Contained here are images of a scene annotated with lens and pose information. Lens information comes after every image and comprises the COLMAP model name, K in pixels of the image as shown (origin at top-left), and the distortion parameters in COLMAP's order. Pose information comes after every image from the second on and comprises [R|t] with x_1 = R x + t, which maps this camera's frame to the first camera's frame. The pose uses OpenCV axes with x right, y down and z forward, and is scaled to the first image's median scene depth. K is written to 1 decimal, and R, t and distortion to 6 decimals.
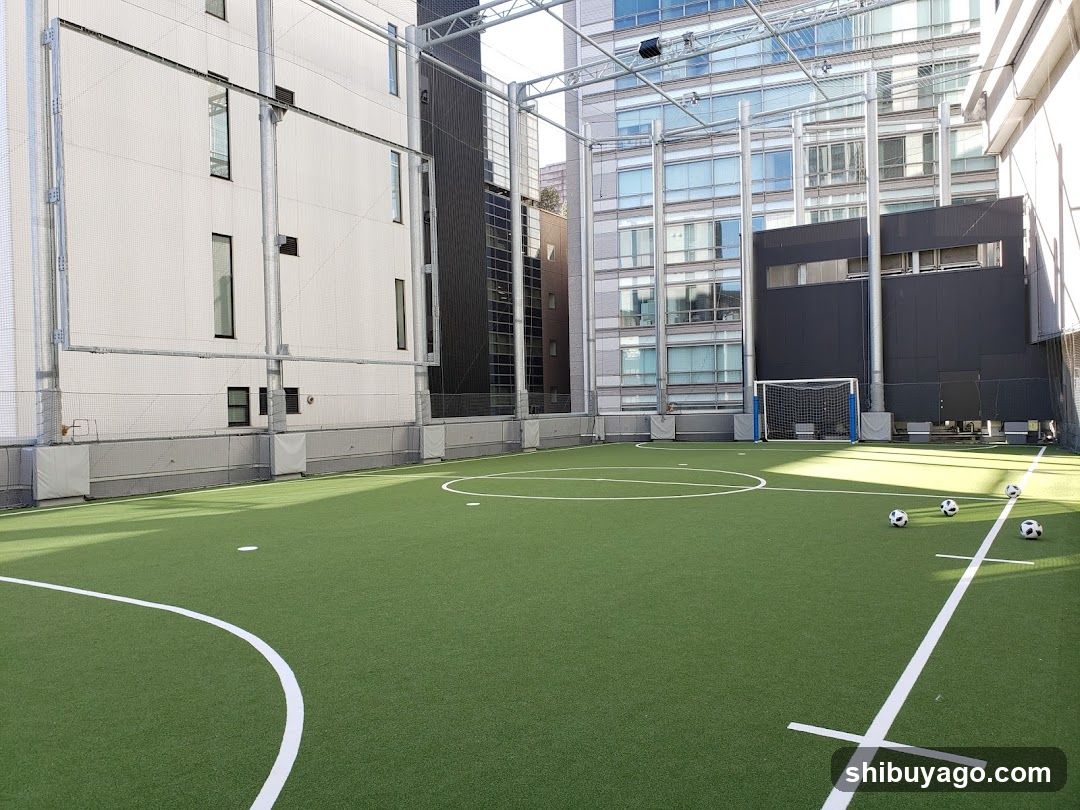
lens RADIAL K [[814.0, 0, 540.0], [0, 814.0, 405.0], [0, 0, 1]] dist [0.121545, -0.223897]
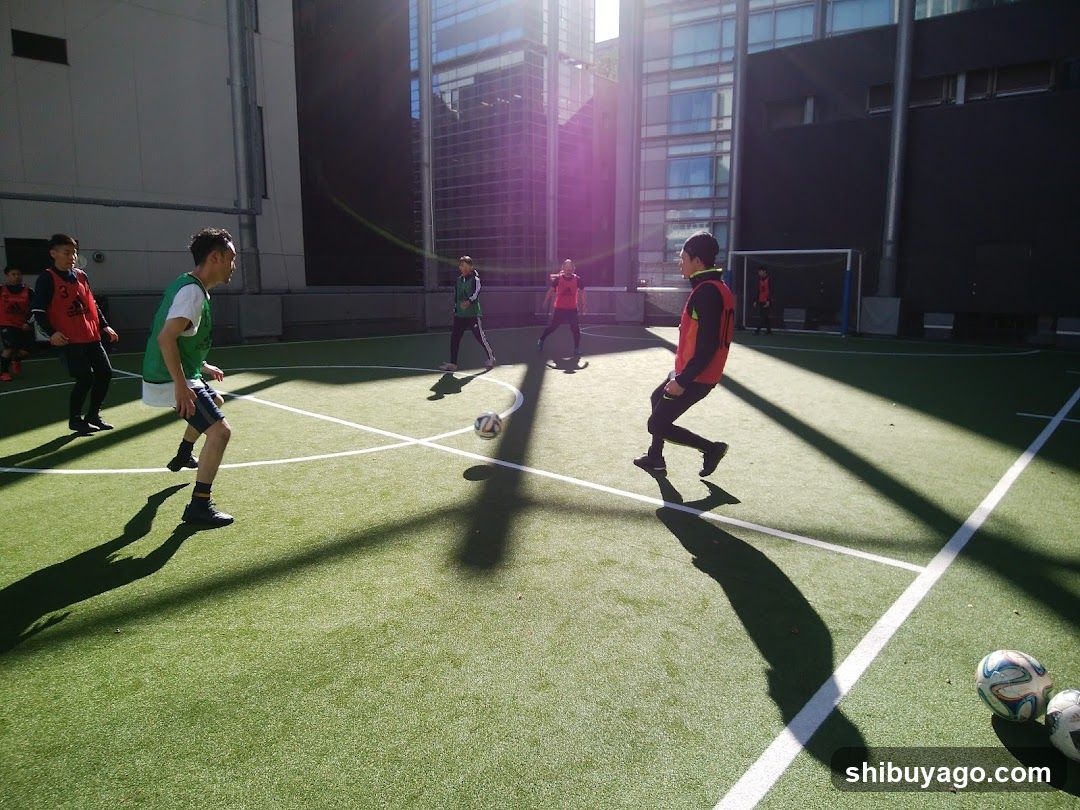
lens RADIAL K [[706.9, 0, 540.0], [0, 706.9, 405.0], [0, 0, 1]] dist [0.002489, -0.043841]
pose [[0.988979, 0.054471, -0.137673, 0.220114], [-0.029866, 0.984144, 0.174837, 0.002780], [0.145013, -0.168799, 0.974925, 0.357446]]
